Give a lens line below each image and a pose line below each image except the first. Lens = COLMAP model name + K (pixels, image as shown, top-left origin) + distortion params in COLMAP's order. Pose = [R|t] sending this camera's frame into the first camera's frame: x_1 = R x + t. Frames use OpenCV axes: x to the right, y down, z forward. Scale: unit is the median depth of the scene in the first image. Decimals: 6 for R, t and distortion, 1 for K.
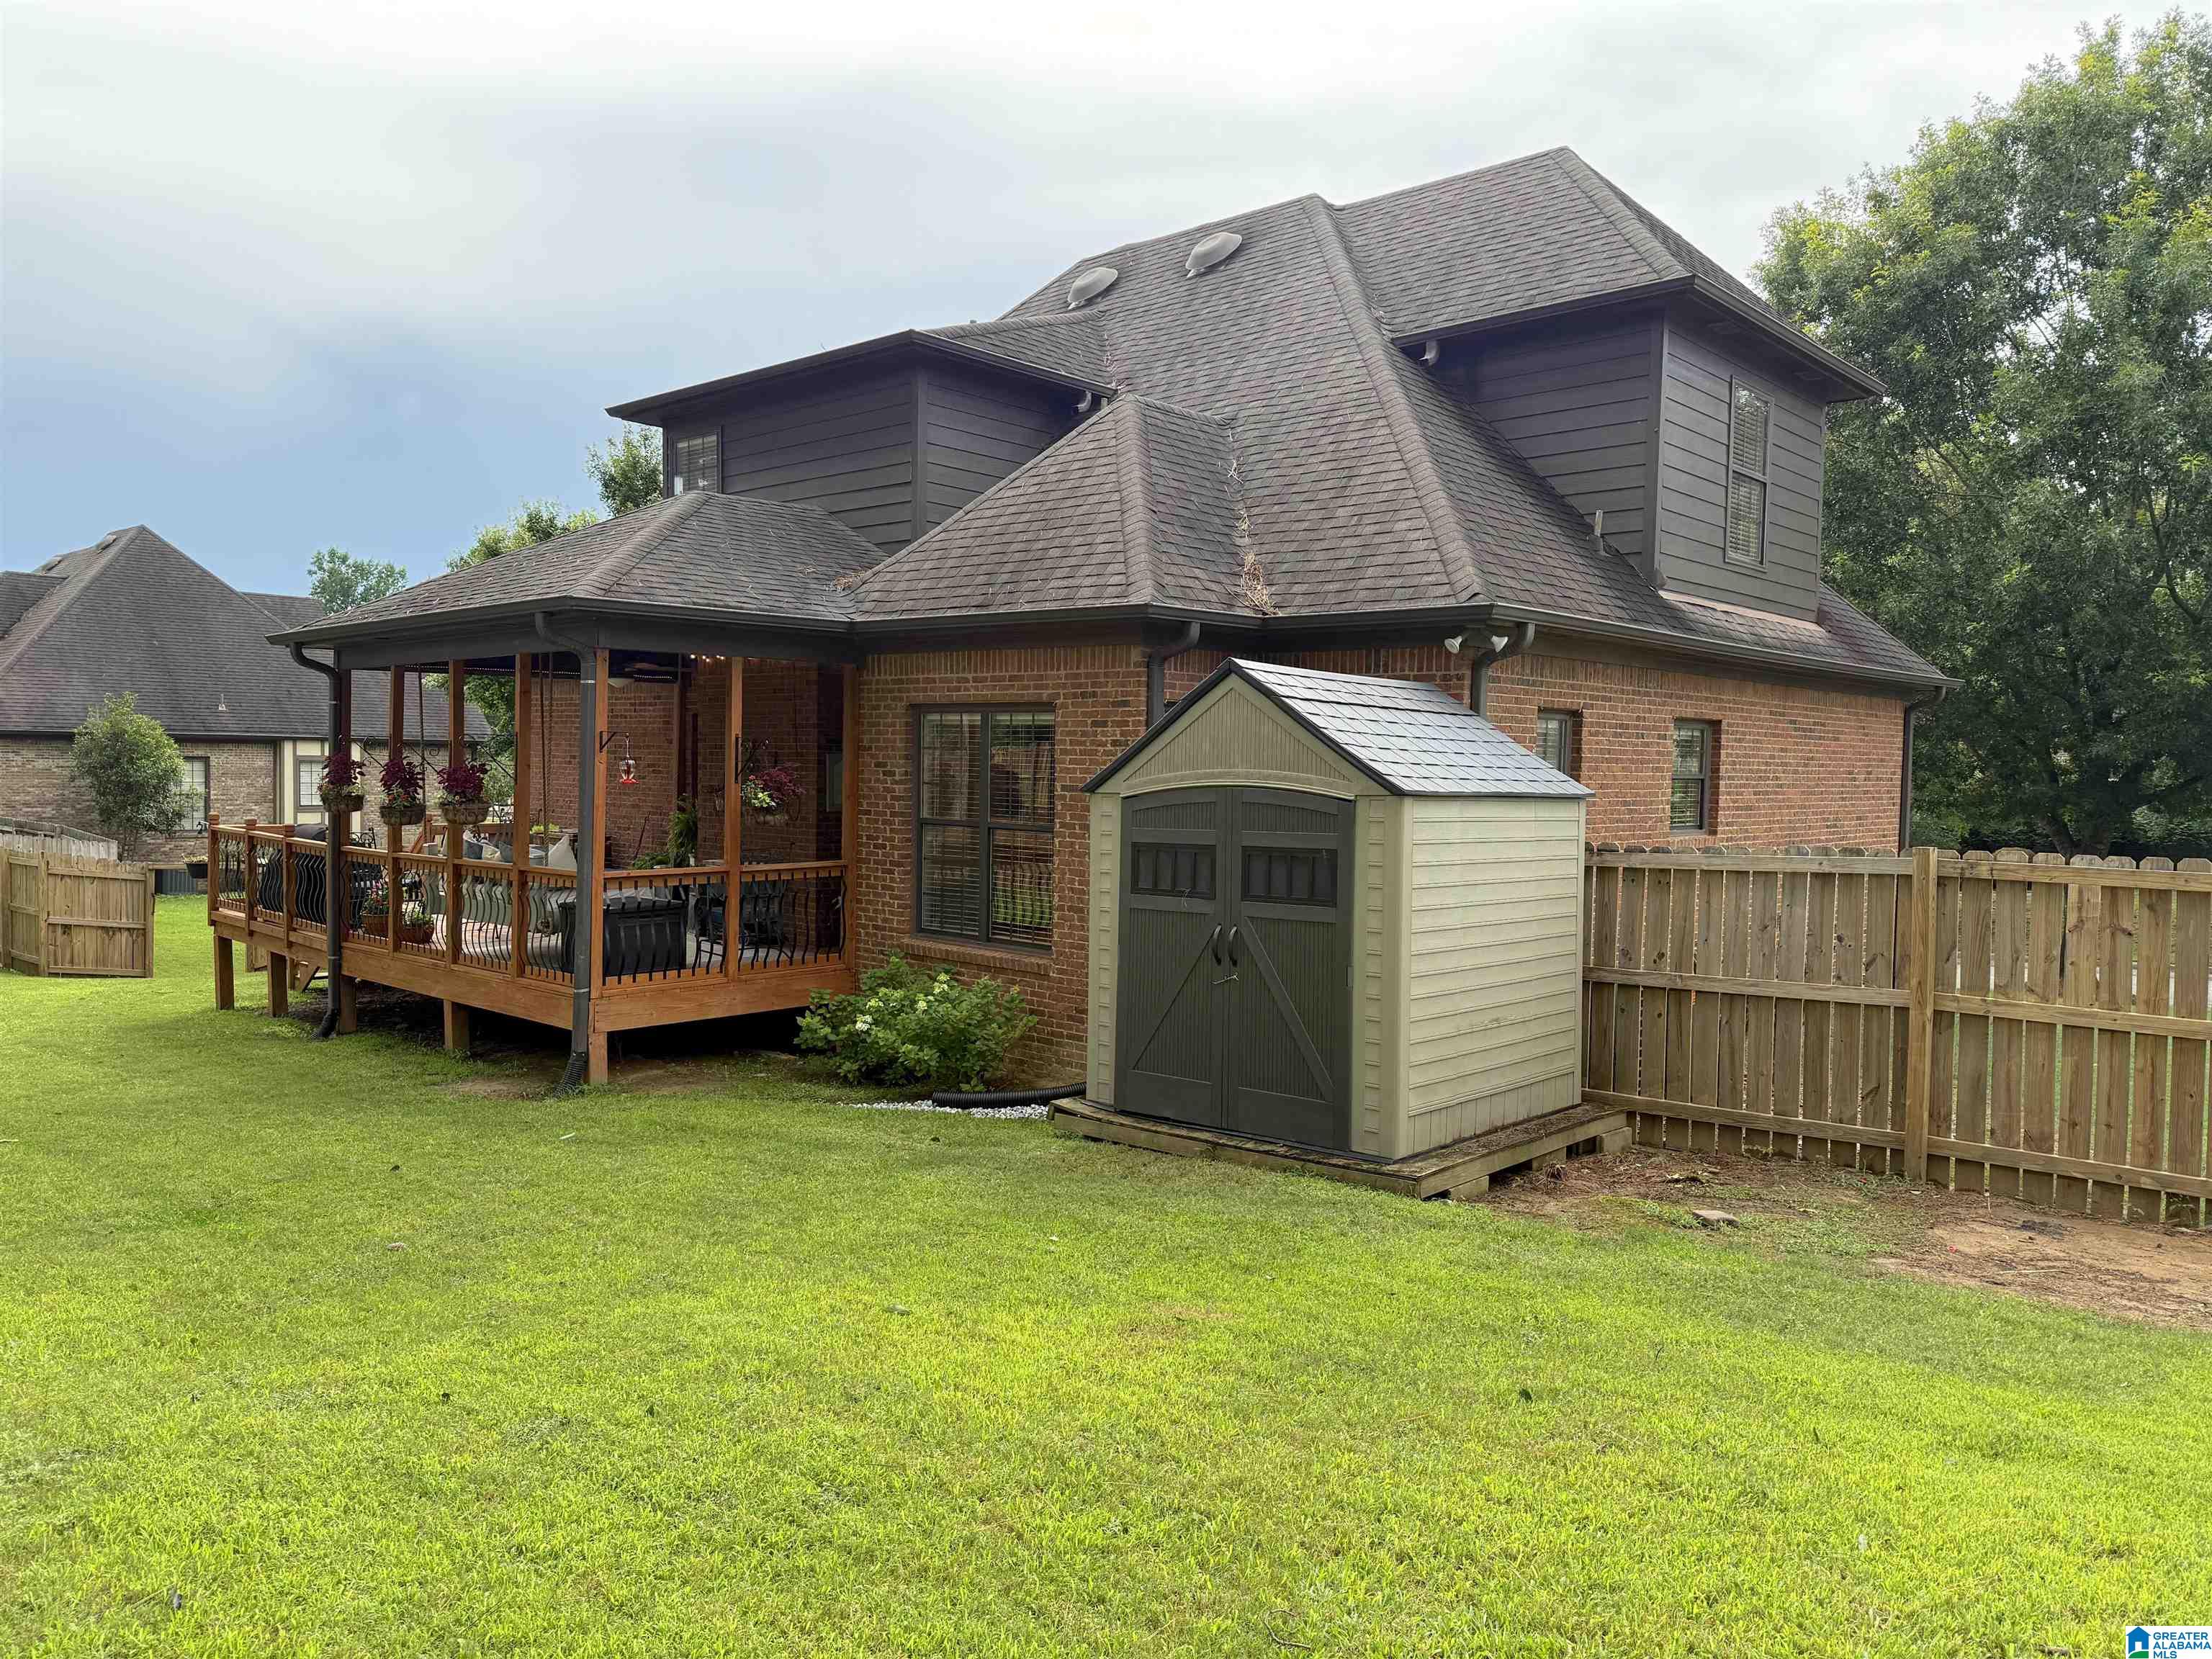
lens RADIAL K [[1540.5, 0, 1106.0], [0, 1540.5, 829.5], [0, 0, 1]] dist [0.149330, -0.189055]
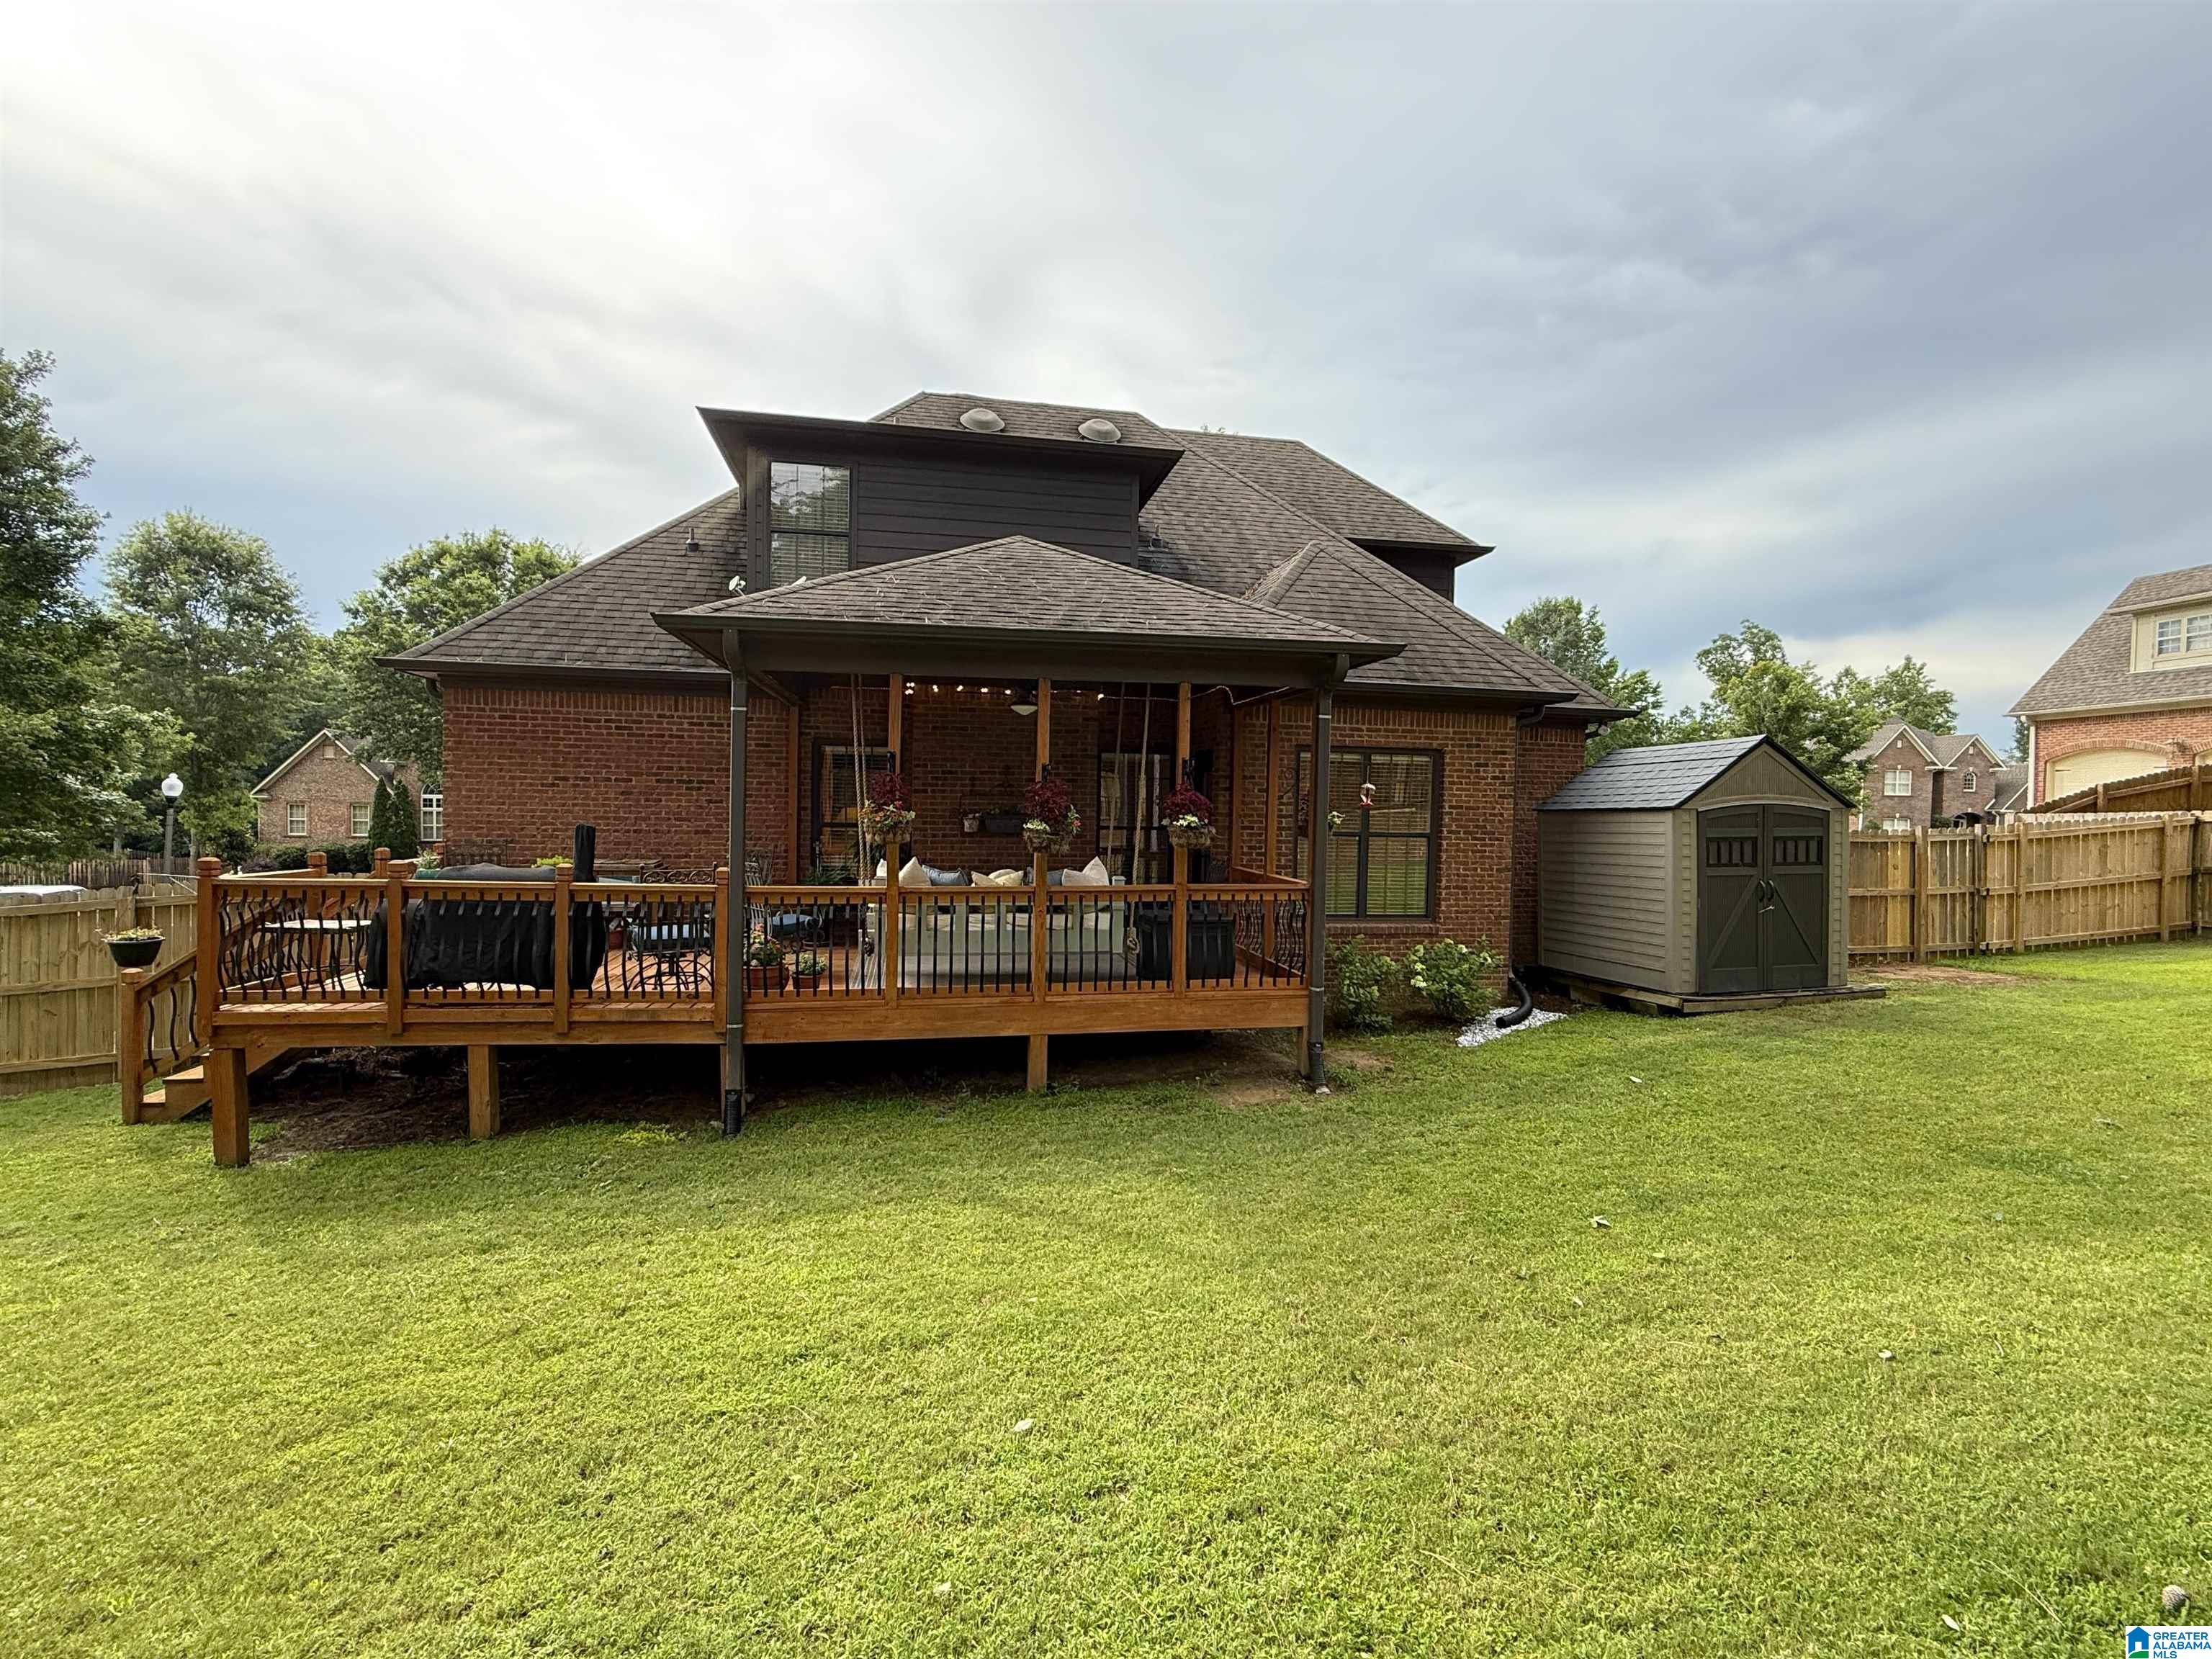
lens RADIAL K [[1045.1, 0, 1106.0], [0, 1045.1, 829.5], [0, 0, 1]] dist [-0.000934, -0.000102]
pose [[0.594441, -0.016660, 0.803967, -1.032816], [0.029036, 0.999578, -0.000755, -0.014637], [-0.803615, 0.023793, 0.594674, 0.666910]]
